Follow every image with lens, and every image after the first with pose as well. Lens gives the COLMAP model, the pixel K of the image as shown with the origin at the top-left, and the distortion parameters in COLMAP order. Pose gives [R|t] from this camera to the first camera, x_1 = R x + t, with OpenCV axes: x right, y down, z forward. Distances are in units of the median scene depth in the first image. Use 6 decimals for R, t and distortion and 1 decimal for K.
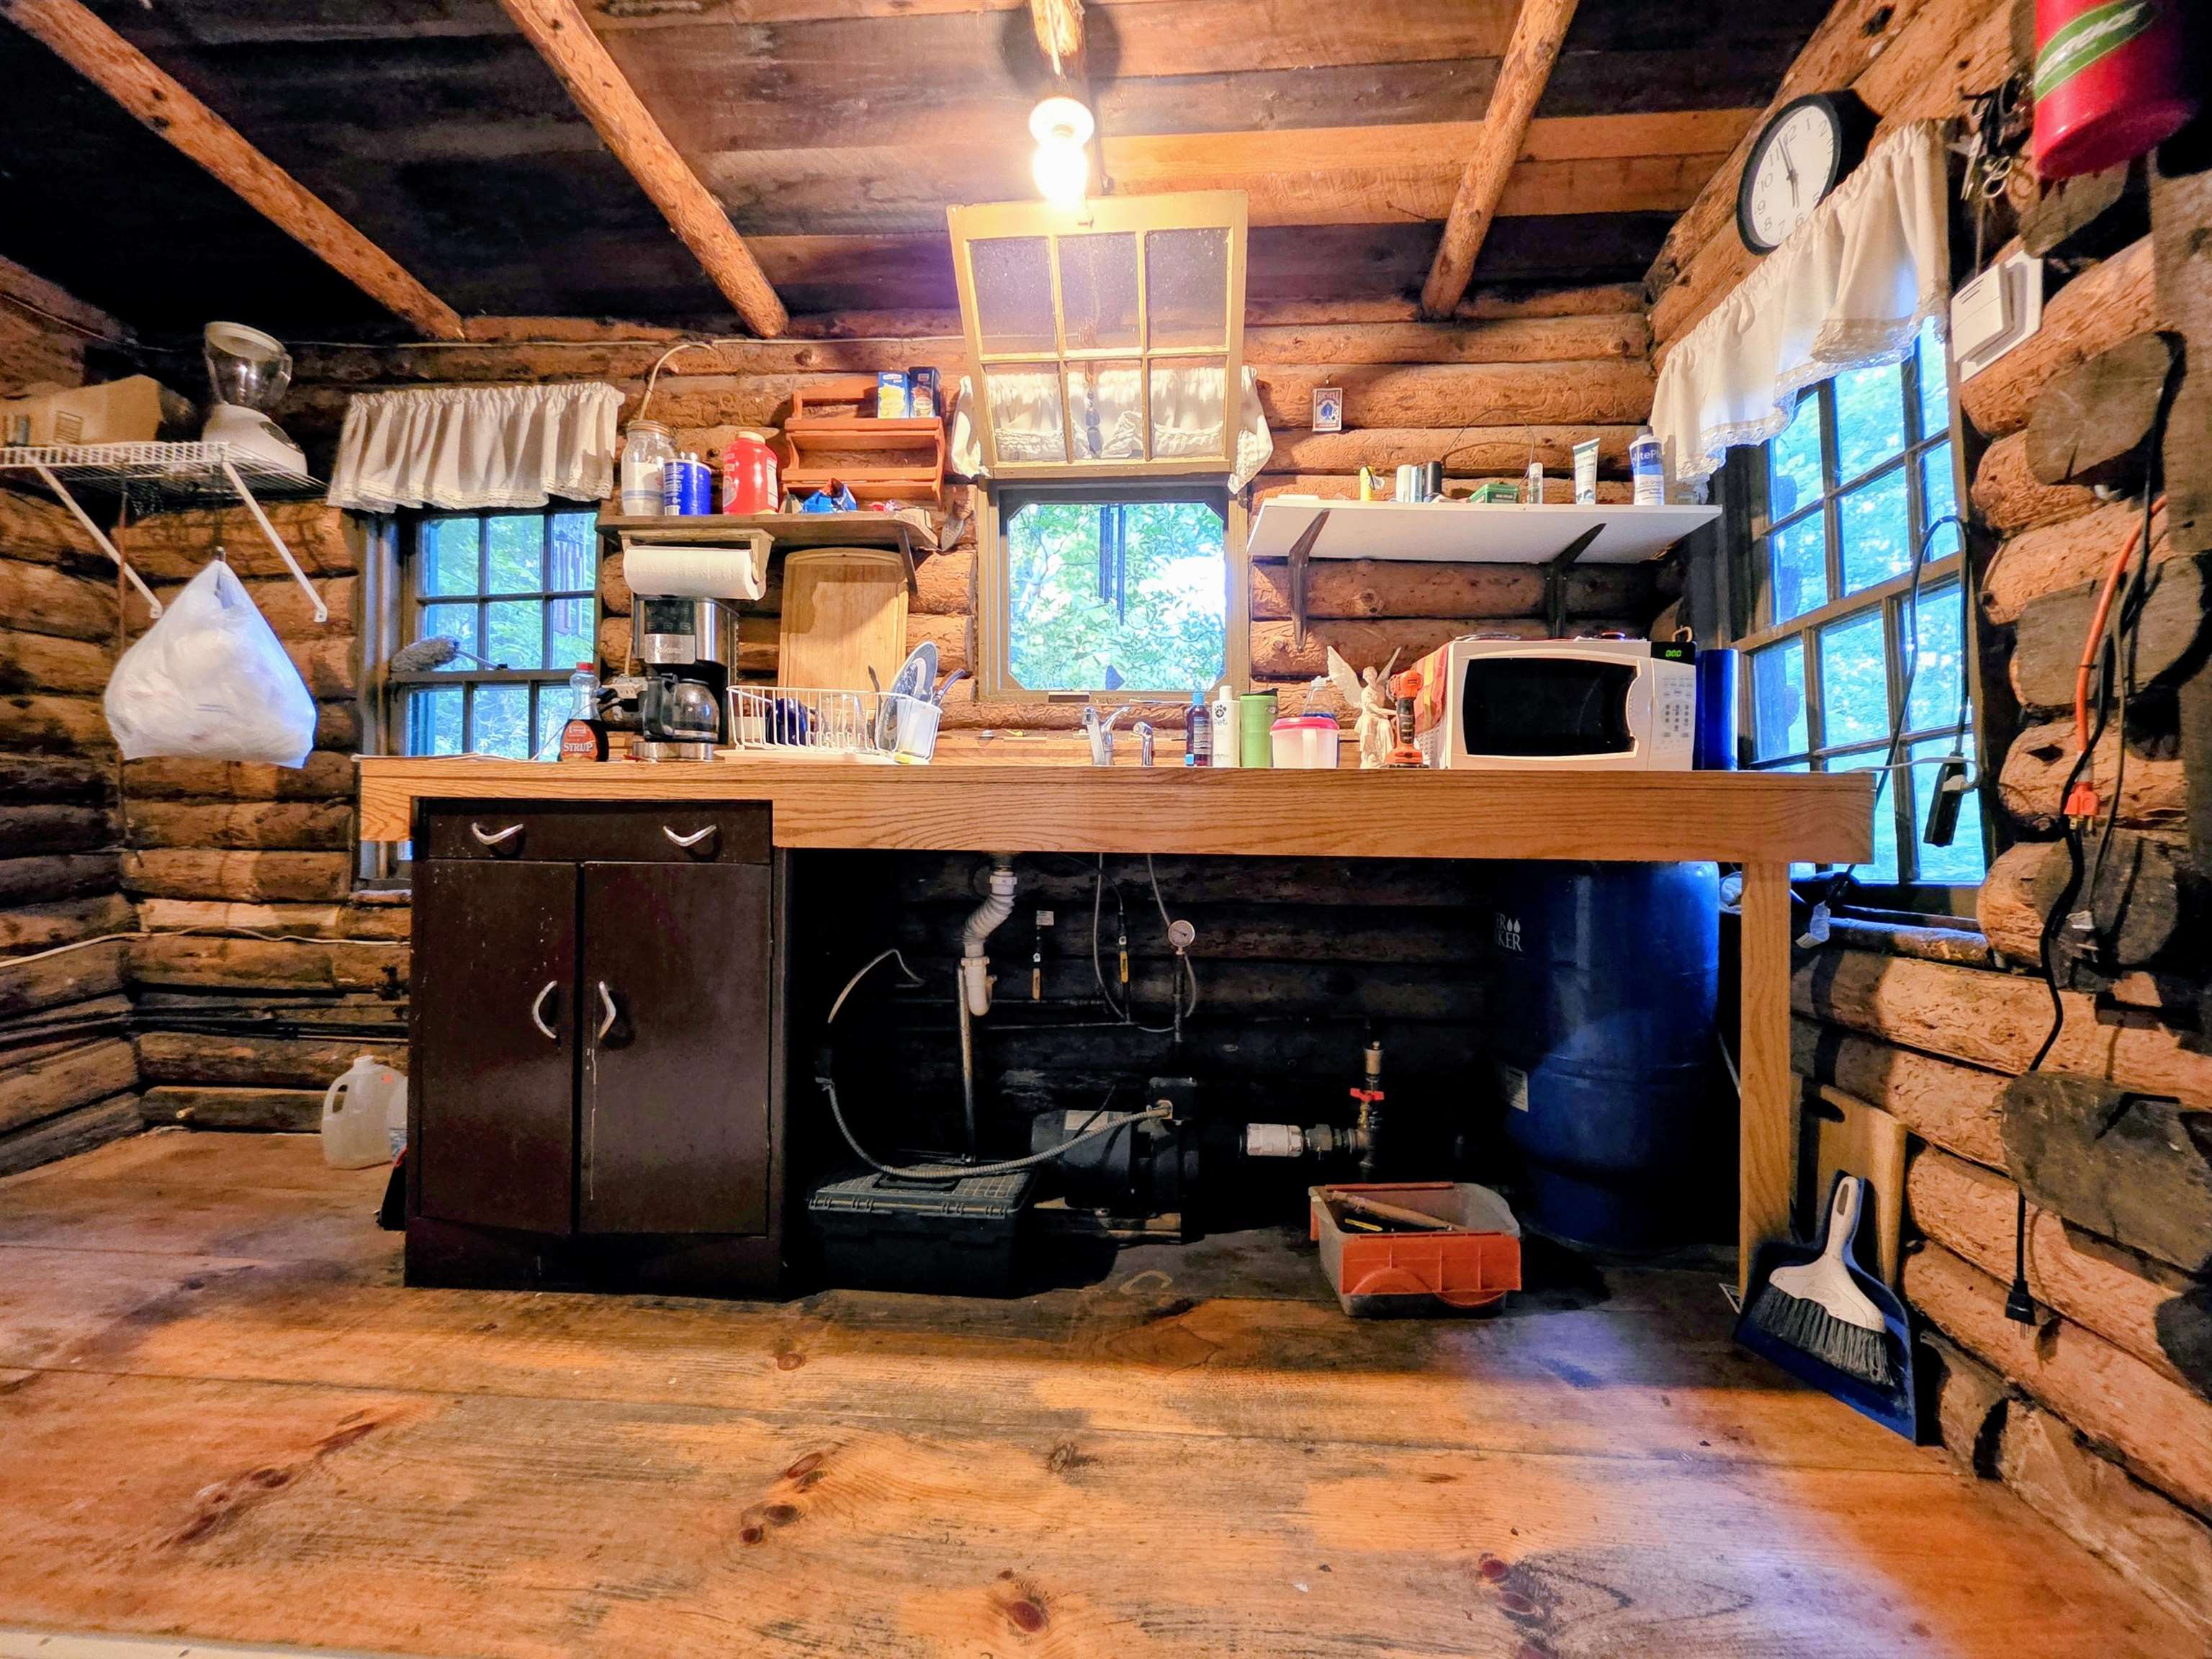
lens RADIAL K [[884.6, 0, 1105.9], [0, 884.6, 822.2], [0, 0, 1]] dist [0.000550, 0.000355]
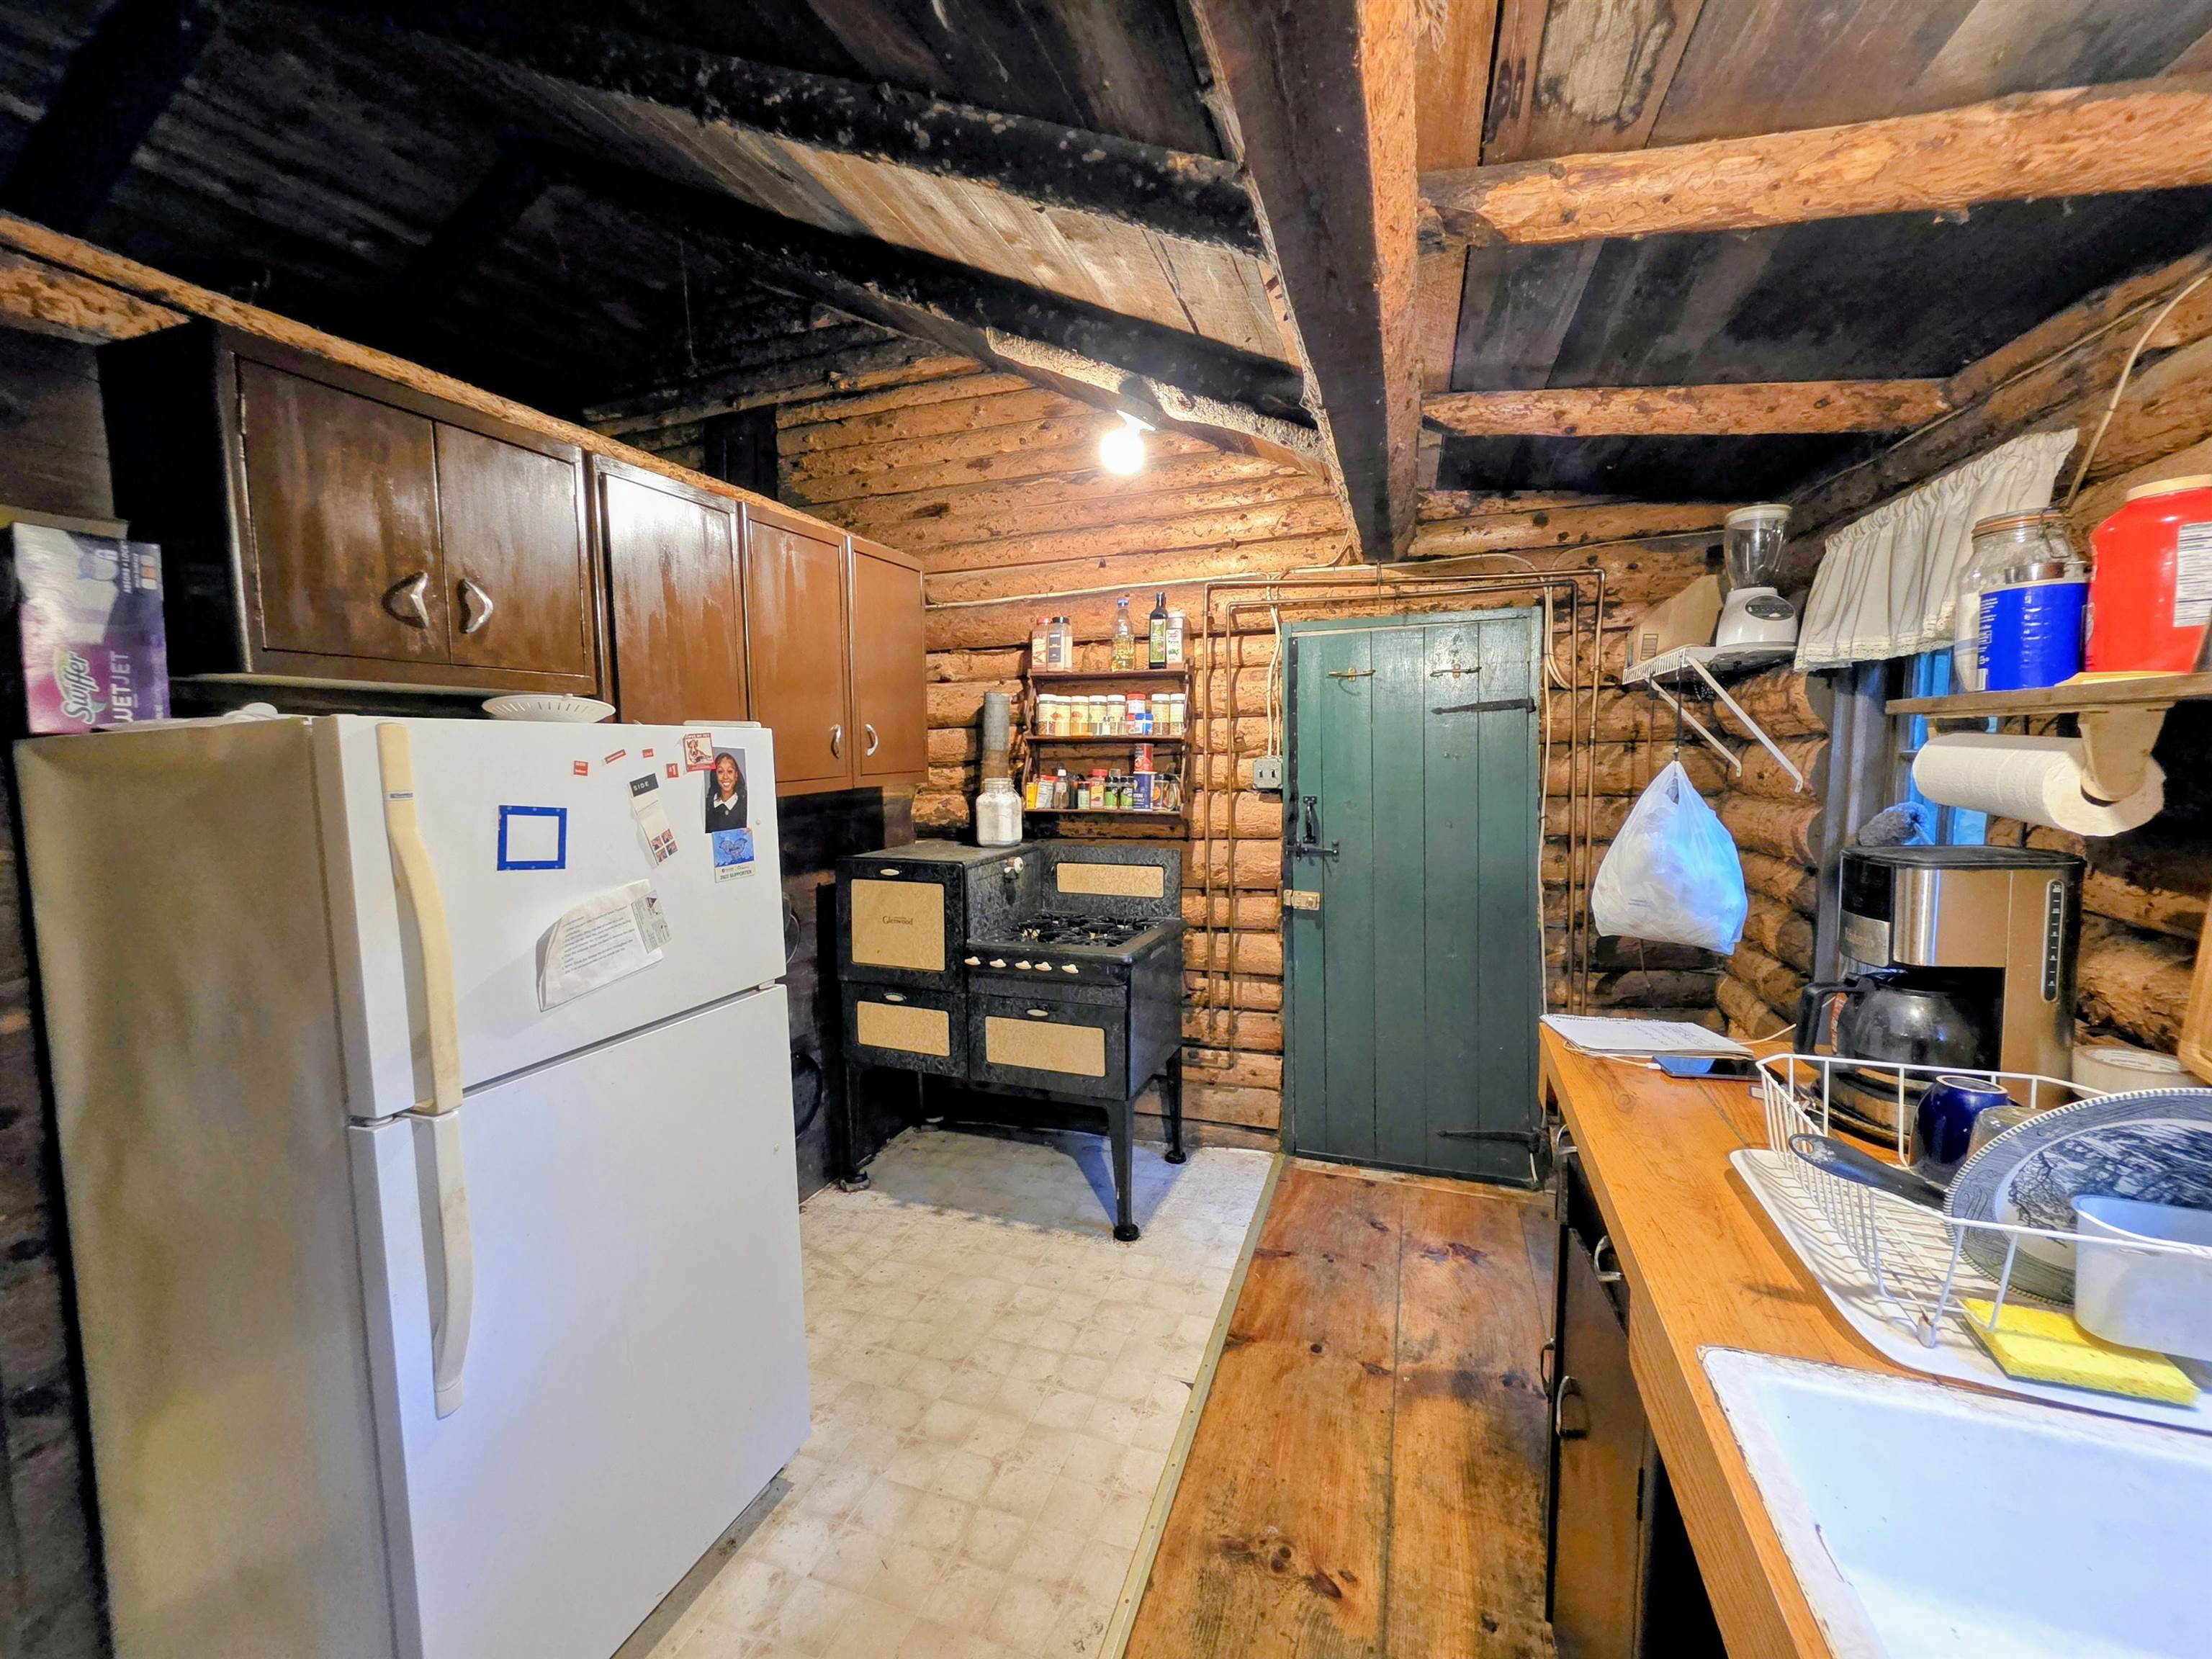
lens RADIAL K [[884.6, 0, 1108.0], [0, 884.6, 833.5], [0, 0, 1]] dist [0.000550, 0.000355]
pose [[-0.242988, 0.089844, -0.965860, 0.207505], [0.009996, 0.995881, 0.090121, -0.289952], [0.969978, 0.012244, -0.242885, 0.548892]]
